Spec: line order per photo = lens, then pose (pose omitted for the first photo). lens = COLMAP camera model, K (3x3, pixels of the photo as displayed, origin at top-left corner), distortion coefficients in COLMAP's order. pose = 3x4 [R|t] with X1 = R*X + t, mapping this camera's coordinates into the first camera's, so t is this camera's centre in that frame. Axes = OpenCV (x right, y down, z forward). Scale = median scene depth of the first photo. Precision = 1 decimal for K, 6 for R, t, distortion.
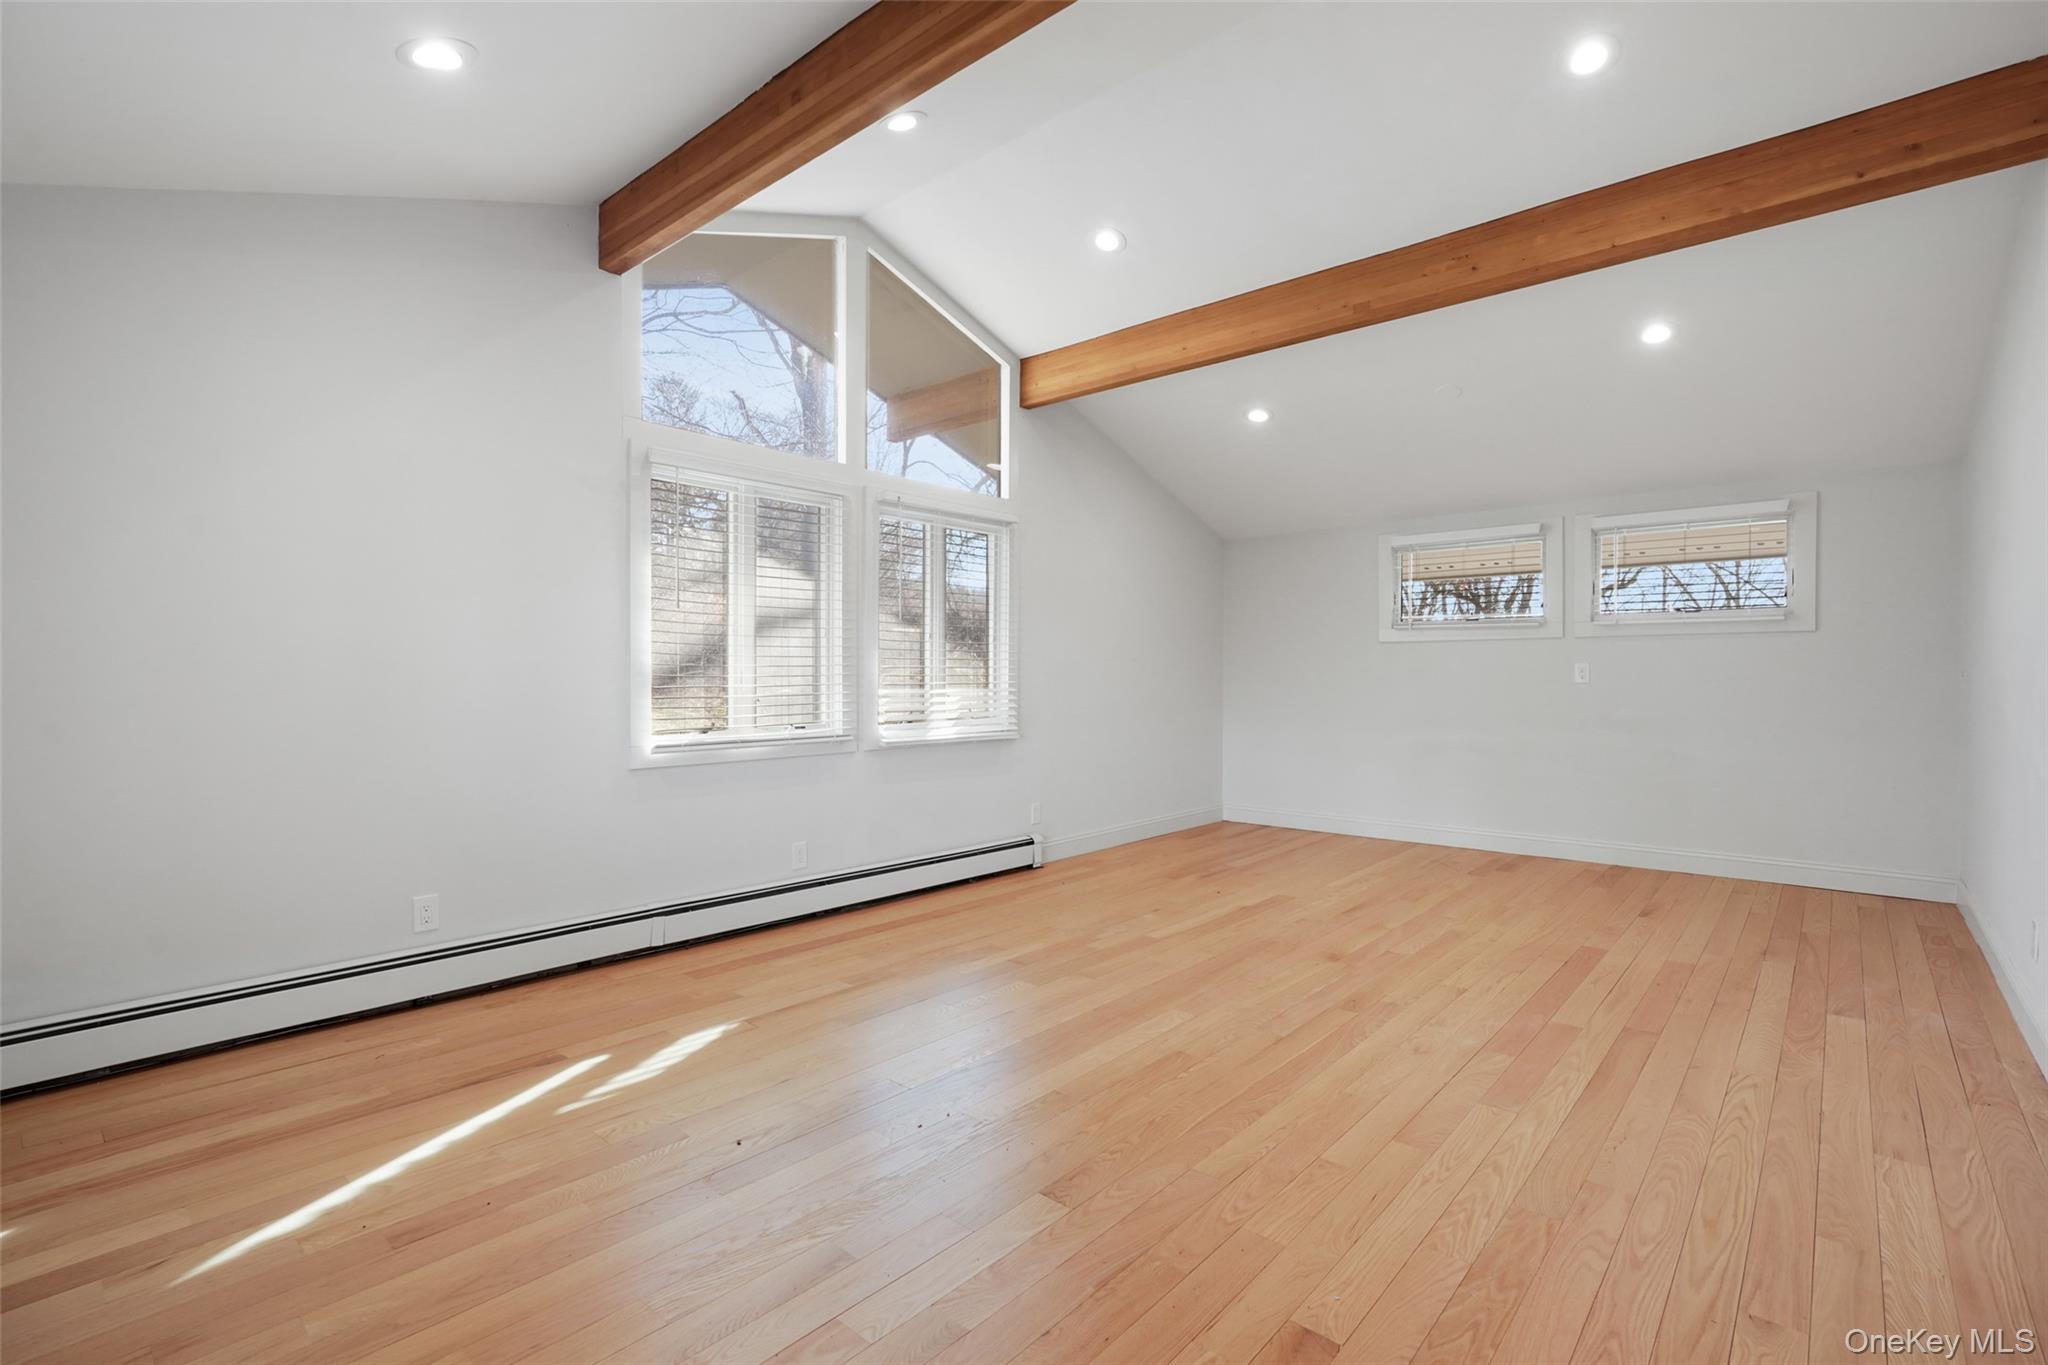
lens RADIAL K [[940.9, 0, 1024.0], [0, 940.9, 682.5], [0, 0, 1]] dist [-0.004348, 0.000179]
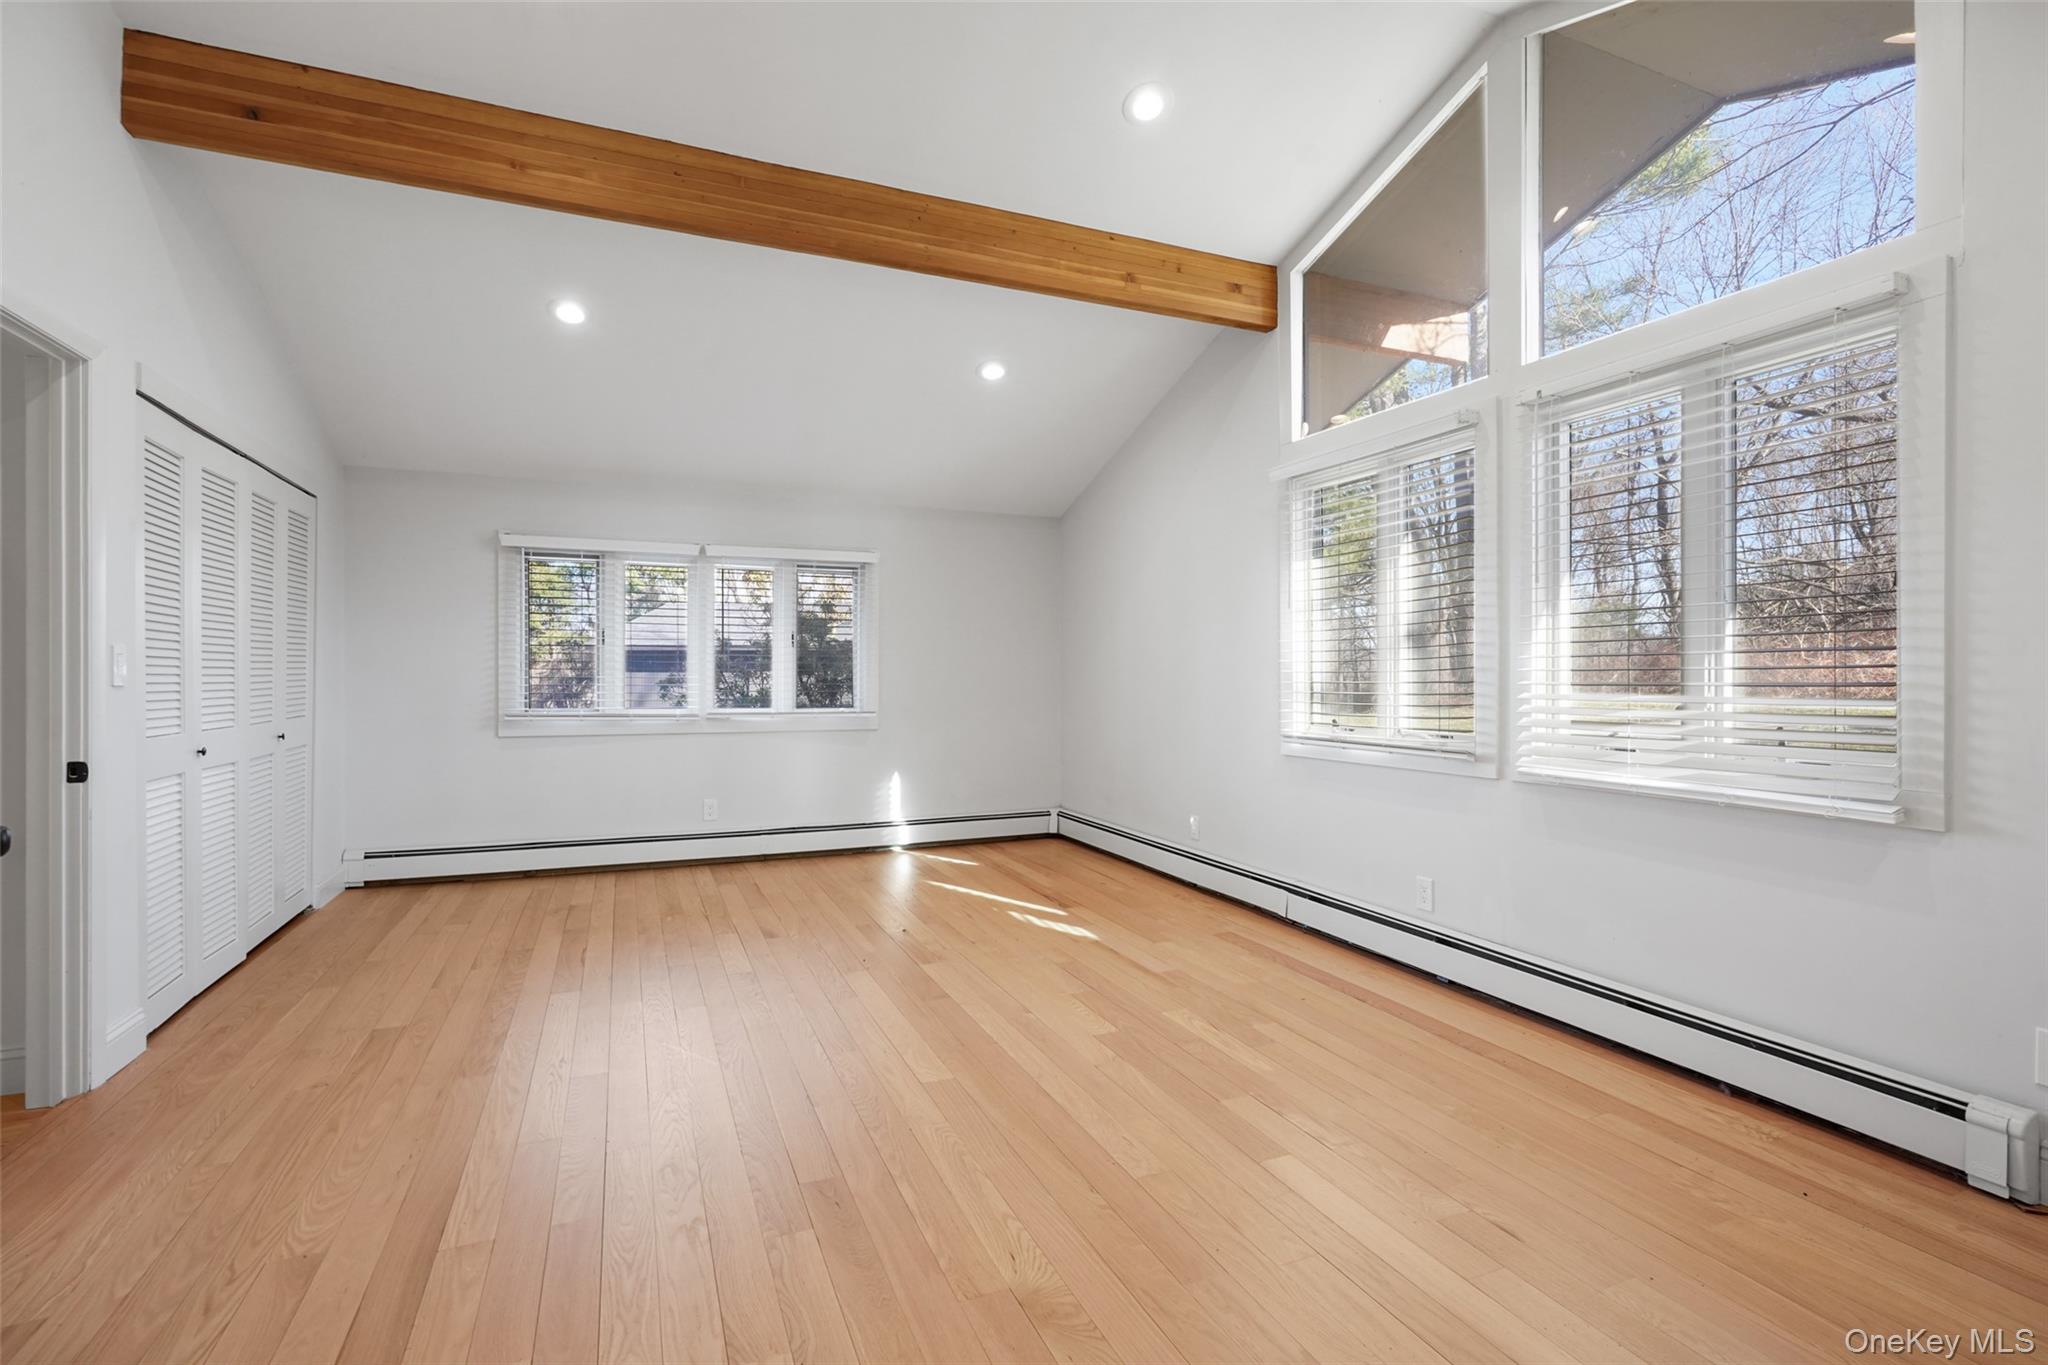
lens RADIAL K [[940.9, 0, 1024.0], [0, 940.9, 682.5], [0, 0, 1]] dist [-0.004348, 0.000179]
pose [[-0.435534, 0.004585, -0.900161, 0.769464], [-0.008416, 0.999923, 0.009165, -0.004377], [0.900133, 0.011568, -0.435462, 1.248457]]
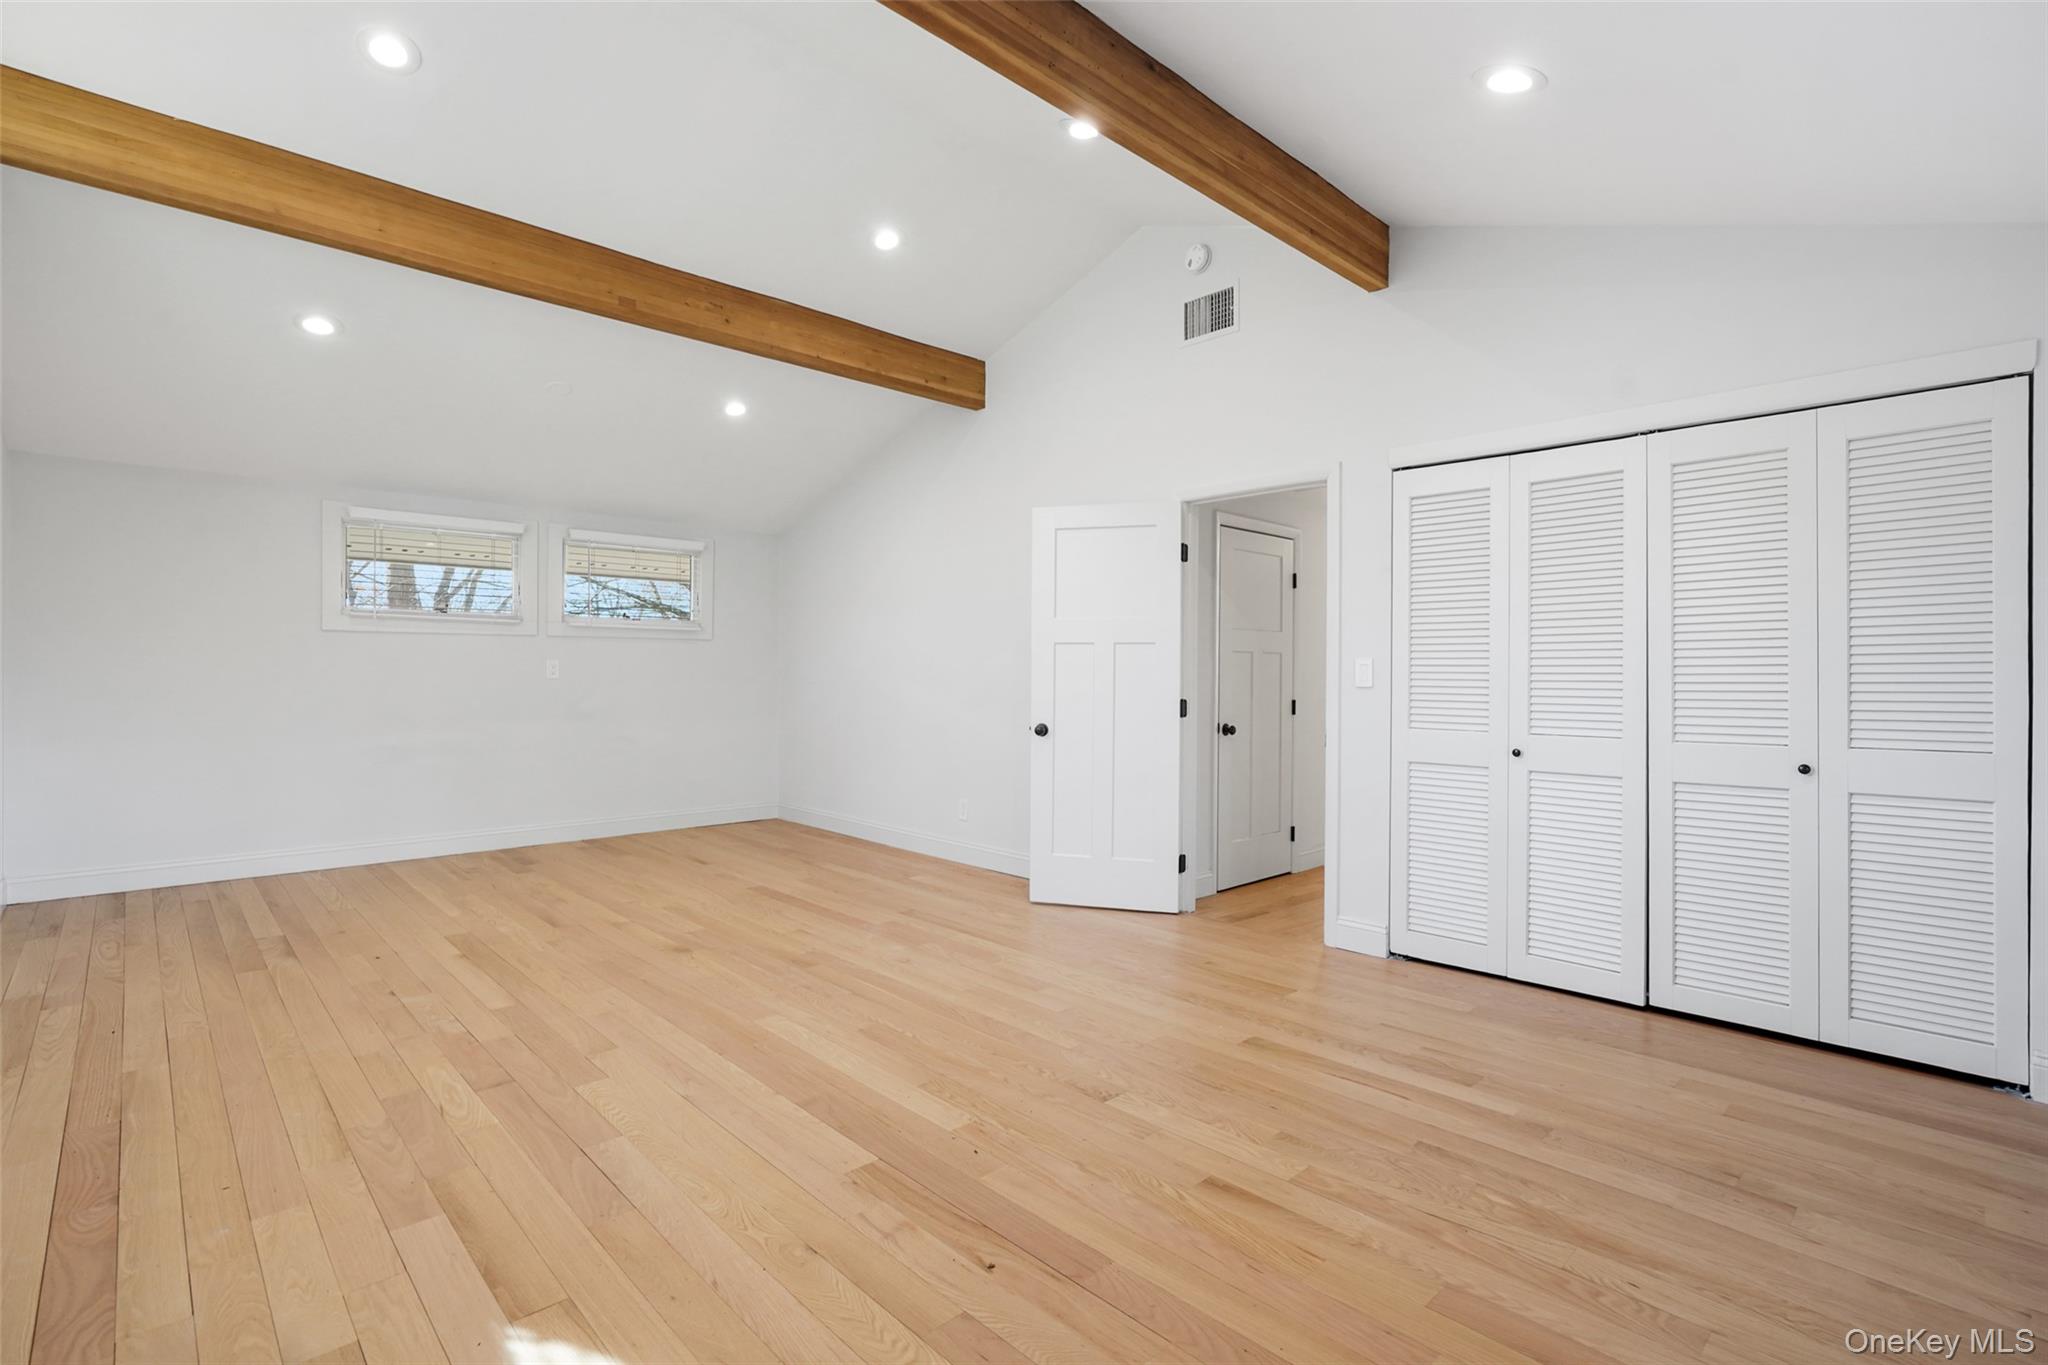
lens RADIAL K [[940.7, 0, 1028.6], [0, 940.7, 671.0], [0, 0, 1]] dist [-0.003230, 0.000039]
pose [[0.089999, 0.002046, 0.995940, -0.683655], [0.002166, 0.999995, -0.002250, -0.006093], [-0.995940, 0.002360, 0.089994, 0.561357]]
